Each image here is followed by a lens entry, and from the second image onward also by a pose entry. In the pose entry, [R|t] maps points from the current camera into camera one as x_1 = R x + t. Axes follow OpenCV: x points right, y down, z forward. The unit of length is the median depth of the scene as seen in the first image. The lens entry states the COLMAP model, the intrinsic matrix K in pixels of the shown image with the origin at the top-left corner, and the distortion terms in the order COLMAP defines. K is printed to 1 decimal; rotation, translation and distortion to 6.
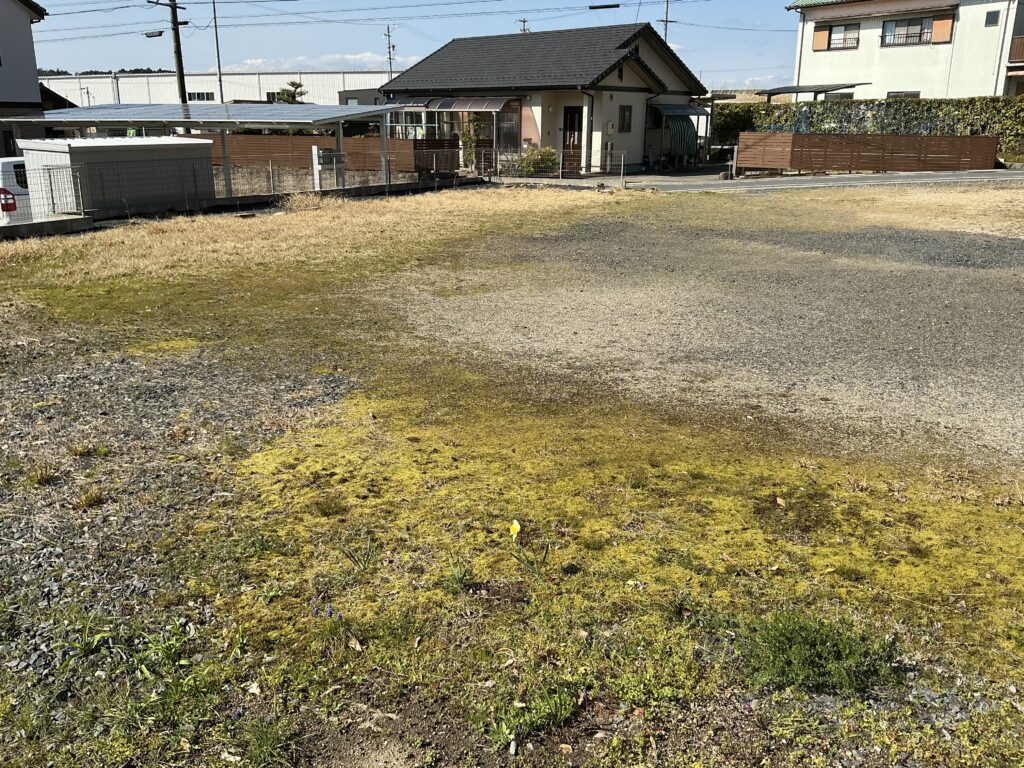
lens RADIAL K [[877.4, 0, 512.0], [0, 877.4, 384.0], [0, 0, 1]] dist [0.088137, -0.198219]
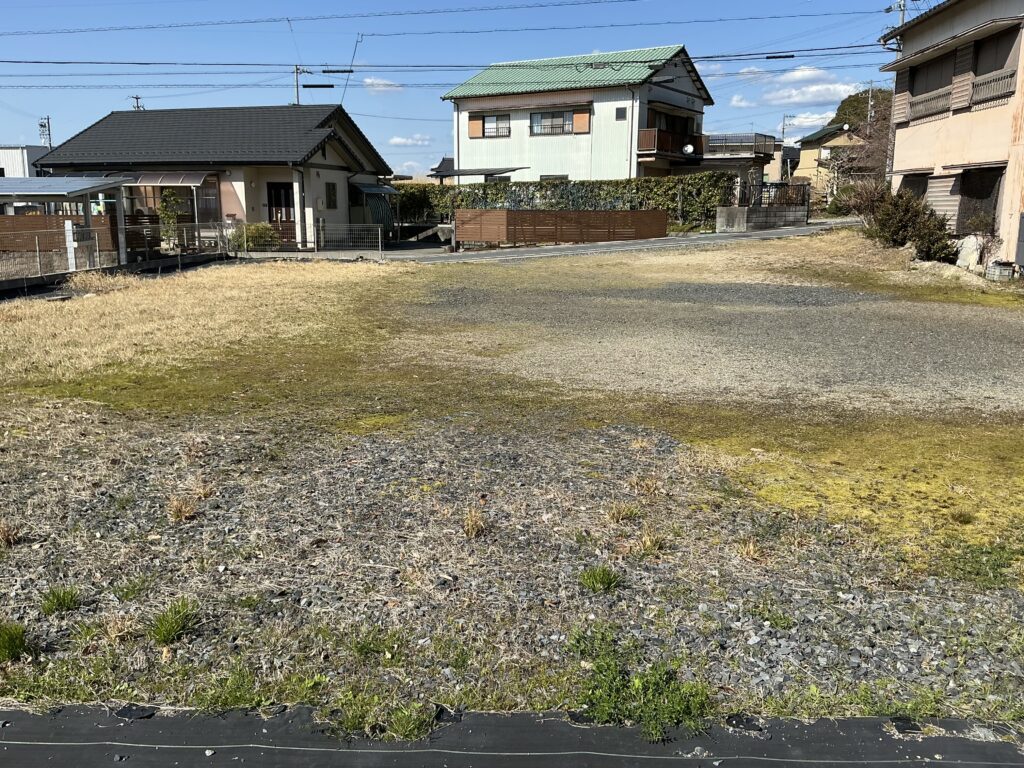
lens RADIAL K [[864.9, 0, 512.0], [0, 864.9, 384.0], [0, 0, 1]] dist [0.157527, -0.366165]
pose [[0.899851, -0.087361, 0.427360, -0.132249], [0.123263, 0.990735, -0.057019, -0.002923], [-0.418419, 0.103986, 0.902282, 0.029230]]
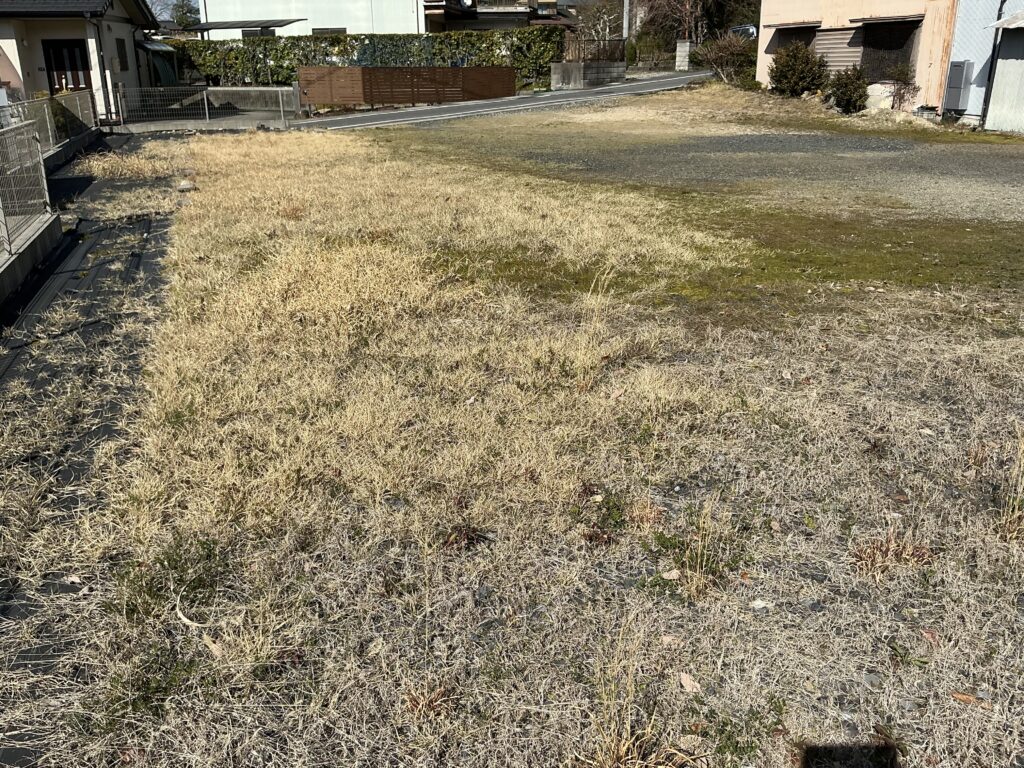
lens RADIAL K [[877.4, 0, 512.0], [0, 877.4, 384.0], [0, 0, 1]] dist [0.088137, -0.198219]
pose [[0.651457, -0.265375, 0.710761, -0.304889], [0.225847, 0.962192, 0.152248, -0.044654], [-0.724291, 0.061341, 0.686761, 0.179870]]
